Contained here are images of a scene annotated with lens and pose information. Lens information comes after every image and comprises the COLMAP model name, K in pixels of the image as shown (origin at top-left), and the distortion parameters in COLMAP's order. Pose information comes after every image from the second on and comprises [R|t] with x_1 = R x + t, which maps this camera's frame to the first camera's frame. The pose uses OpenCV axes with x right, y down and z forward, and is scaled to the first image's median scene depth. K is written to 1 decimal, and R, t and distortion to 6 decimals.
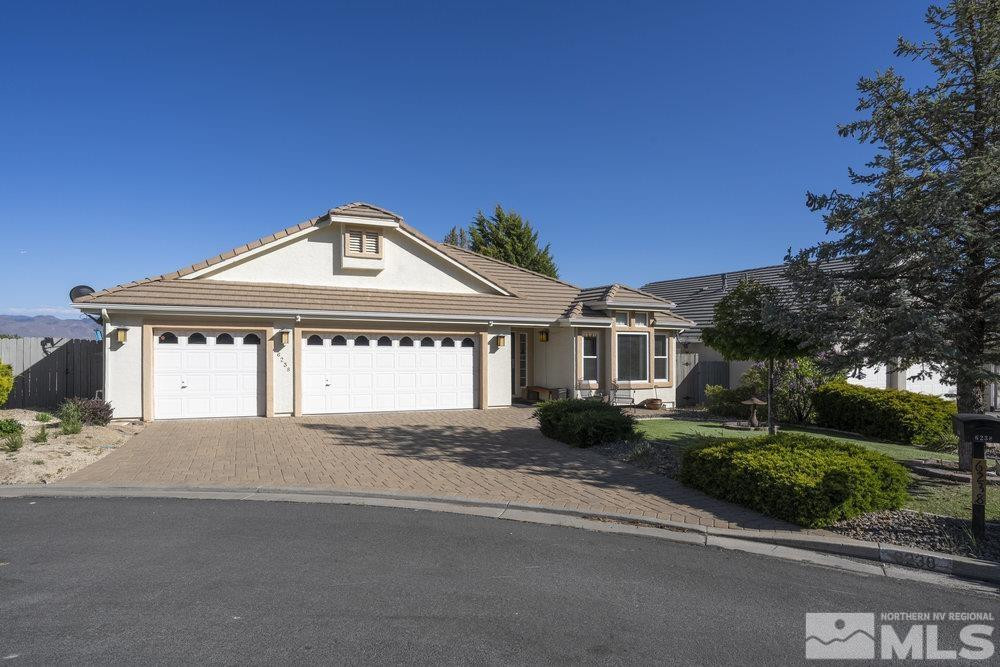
lens RADIAL K [[521.5, 0, 493.1], [0, 521.5, 334.9], [0, 0, 1]] dist [0.001303, 0.000698]
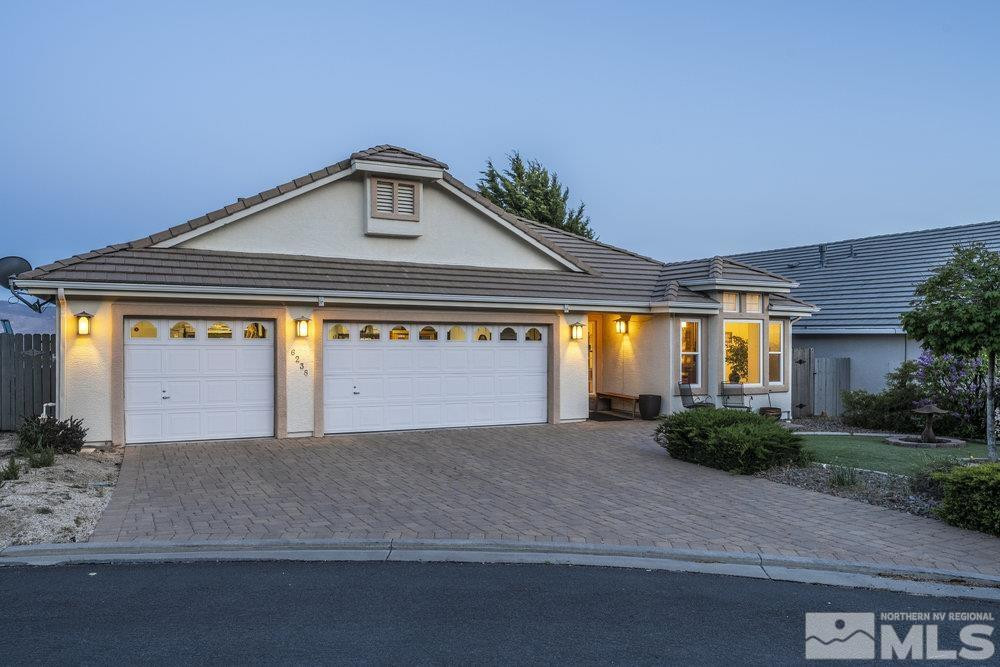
lens RADIAL K [[673.7, 0, 500.0], [0, 673.7, 333.5], [0, 0, 1]] dist [-0.005120, -0.001310]
pose [[0.998324, -0.004681, 0.057686, -0.173873], [0.004064, 0.999933, 0.010798, 0.002871], [-0.057733, -0.010545, 0.998276, 0.048434]]
